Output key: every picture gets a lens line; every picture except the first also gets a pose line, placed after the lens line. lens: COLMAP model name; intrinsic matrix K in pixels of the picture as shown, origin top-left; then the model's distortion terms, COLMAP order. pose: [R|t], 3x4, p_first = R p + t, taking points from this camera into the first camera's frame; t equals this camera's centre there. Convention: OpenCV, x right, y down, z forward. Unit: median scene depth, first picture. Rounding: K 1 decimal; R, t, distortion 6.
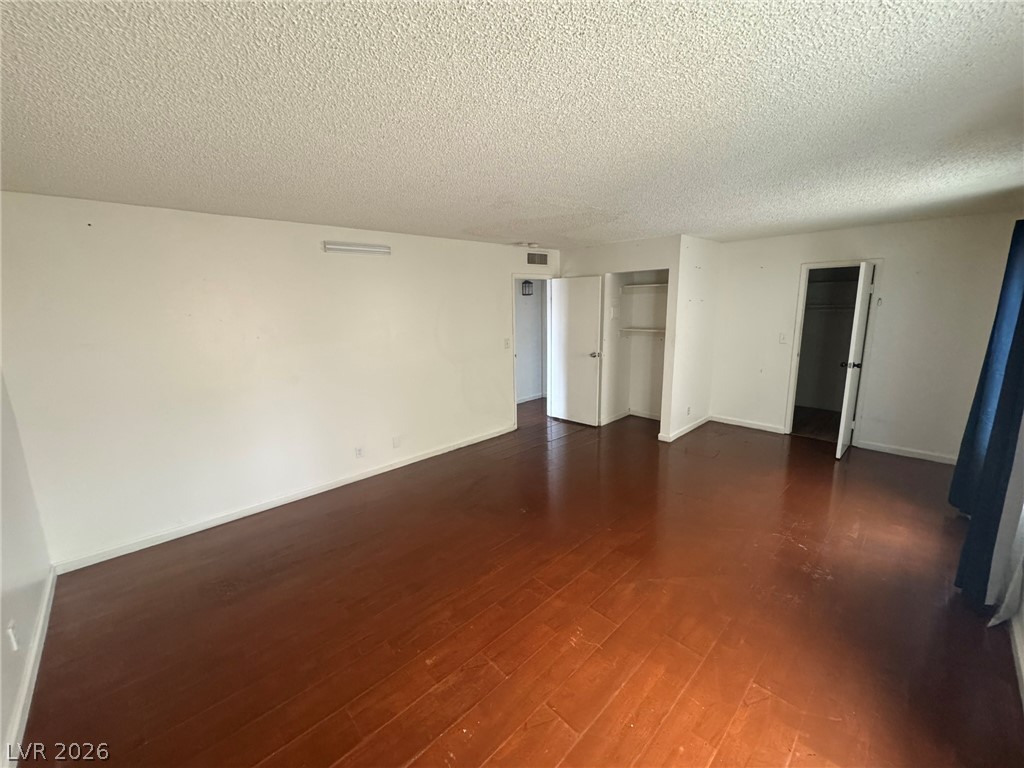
lens RADIAL K [[408.3, 0, 511.0], [0, 408.3, 384.2], [0, 0, 1]] dist [0.000107, 0.000452]
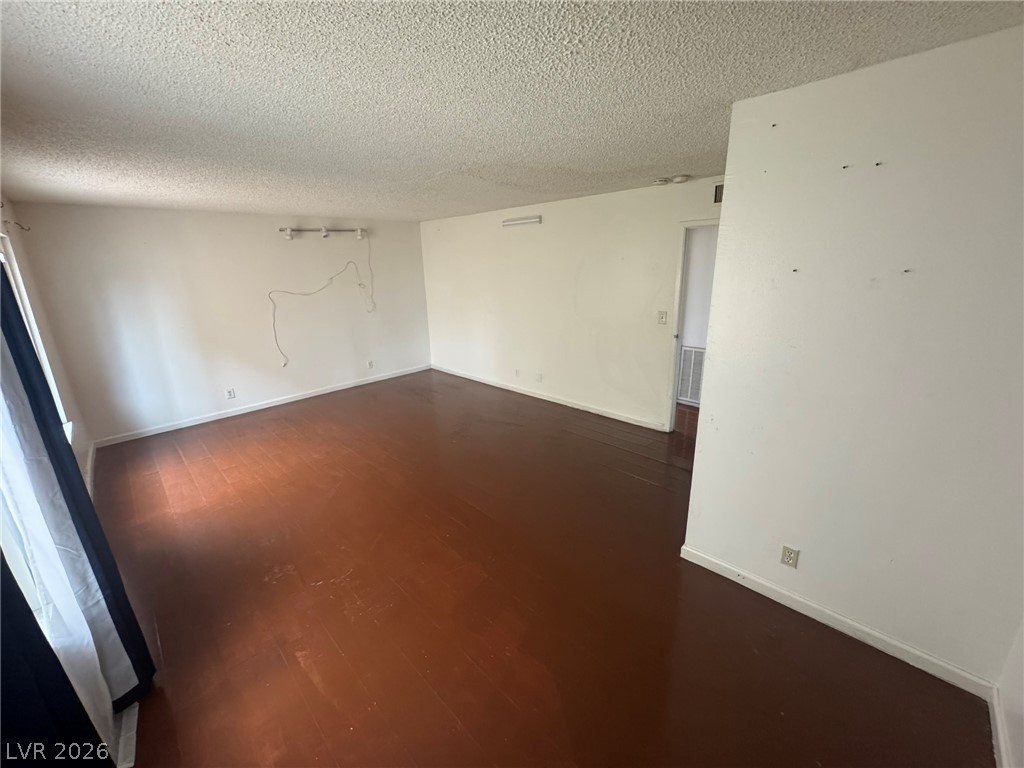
lens RADIAL K [[408.3, 0, 511.1], [0, 408.3, 381.6], [0, 0, 1]] dist [0.000107, 0.000452]
pose [[0.024217, 0.298153, -0.954211, 1.046003], [-0.174561, 0.941088, 0.289623, -0.221033], [0.984348, 0.159555, 0.074836, 0.947532]]
